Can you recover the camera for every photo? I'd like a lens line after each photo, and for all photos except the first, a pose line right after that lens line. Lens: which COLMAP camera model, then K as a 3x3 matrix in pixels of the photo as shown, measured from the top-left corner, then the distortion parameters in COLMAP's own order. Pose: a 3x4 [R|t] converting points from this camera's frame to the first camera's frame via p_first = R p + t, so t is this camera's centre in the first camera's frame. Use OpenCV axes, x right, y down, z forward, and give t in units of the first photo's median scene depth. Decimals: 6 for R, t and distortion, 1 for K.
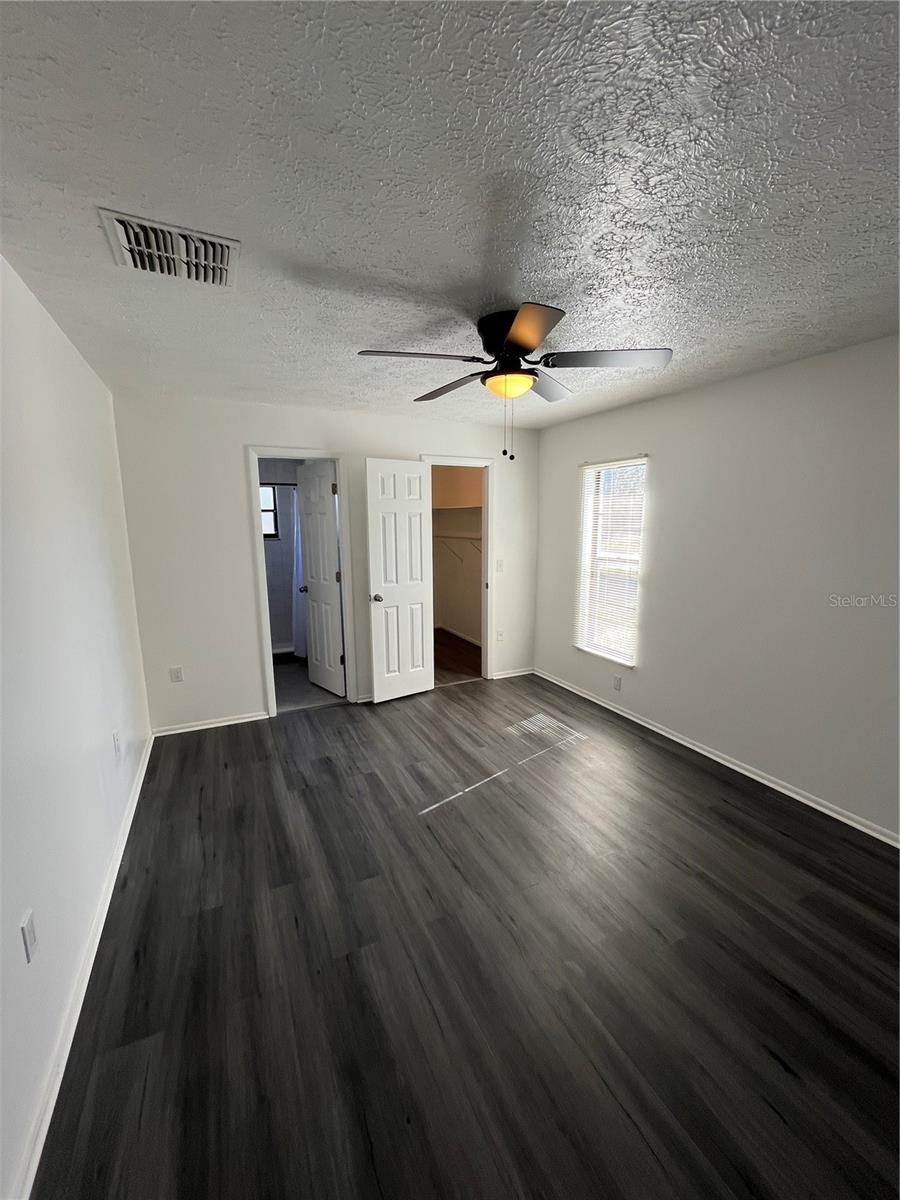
lens RADIAL K [[491.9, 0, 457.9], [0, 491.9, 607.7], [0, 0, 1]] dist [-0.003508, -0.000725]
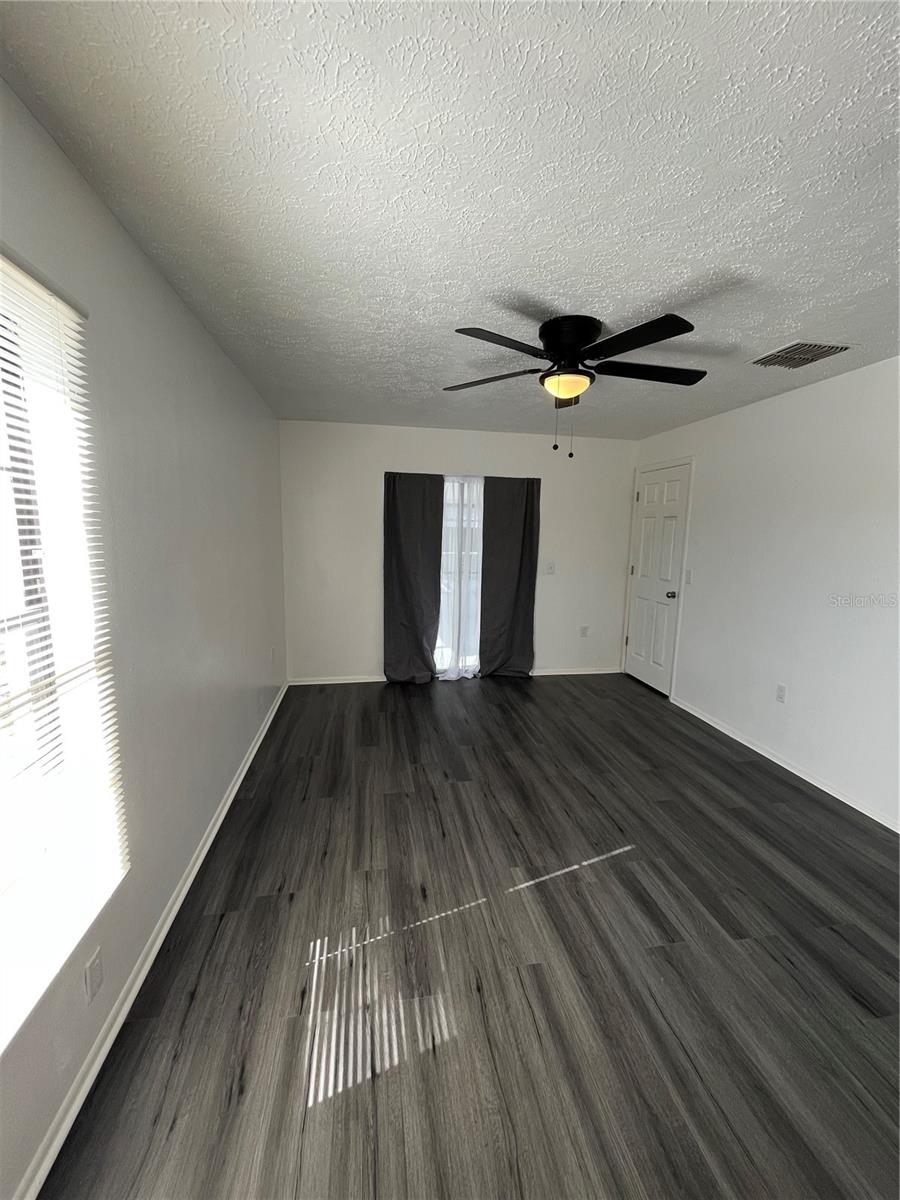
lens RADIAL K [[491.9, 0, 461.1], [0, 491.9, 603.1], [0, 0, 1]] dist [-0.003508, -0.000725]
pose [[-0.963517, -0.051983, 0.262551, 0.010963], [0.034762, 0.948342, 0.315339, -0.243133], [-0.265380, 0.312961, -0.911937, 1.521583]]
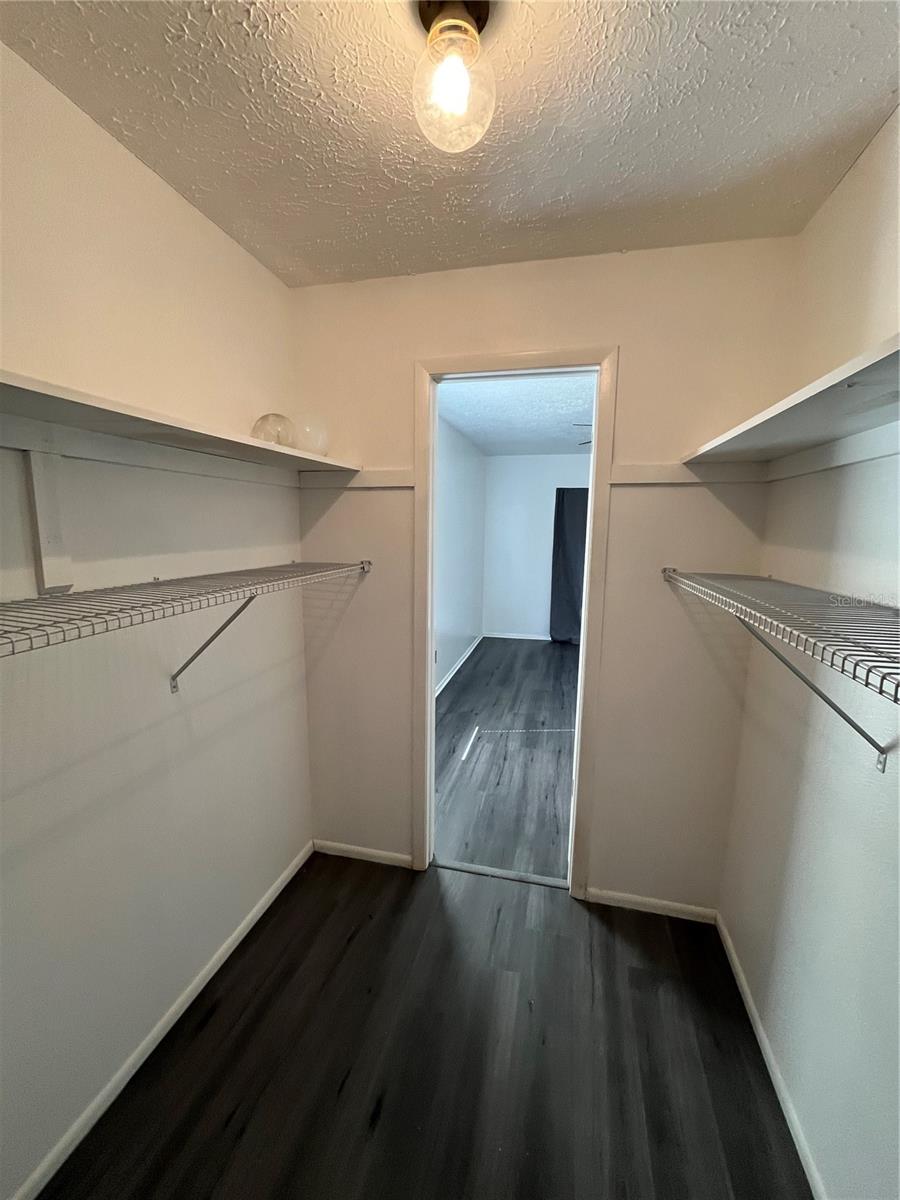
lens RADIAL K [[491.9, 0, 453.0], [0, 491.9, 595.7], [0, 0, 1]] dist [-0.003508, -0.000725]
pose [[-0.772876, -0.091503, 0.627926, -0.356783], [0.107772, 0.956244, 0.271997, -0.334259], [-0.625339, 0.277893, -0.729196, 2.004673]]
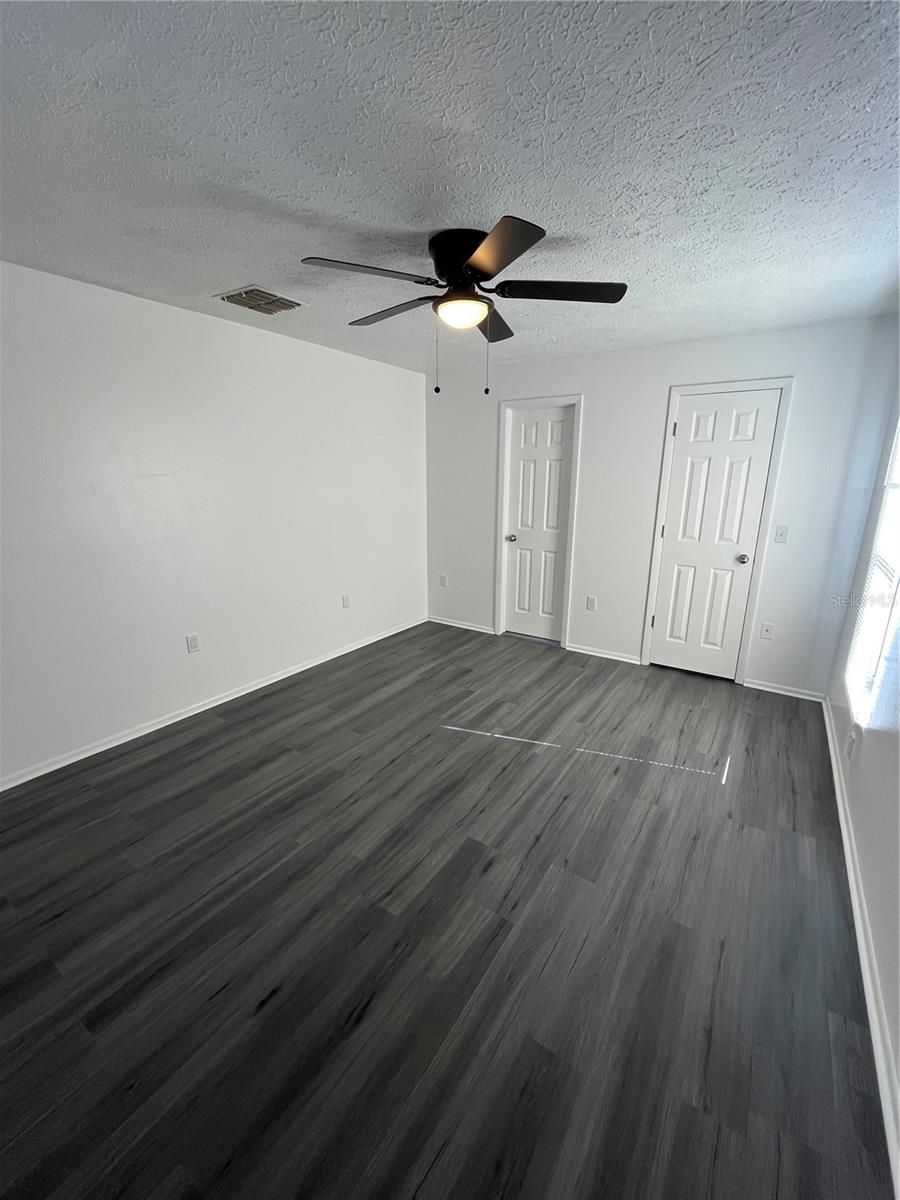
lens RADIAL K [[491.9, 0, 441.7], [0, 491.9, 602.9], [0, 0, 1]] dist [-0.003508, -0.000725]
pose [[0.492694, 0.232784, -0.838490, 0.704253], [-0.165625, 0.971028, 0.172259, -0.046180], [0.854296, 0.054004, 0.516974, 0.347639]]
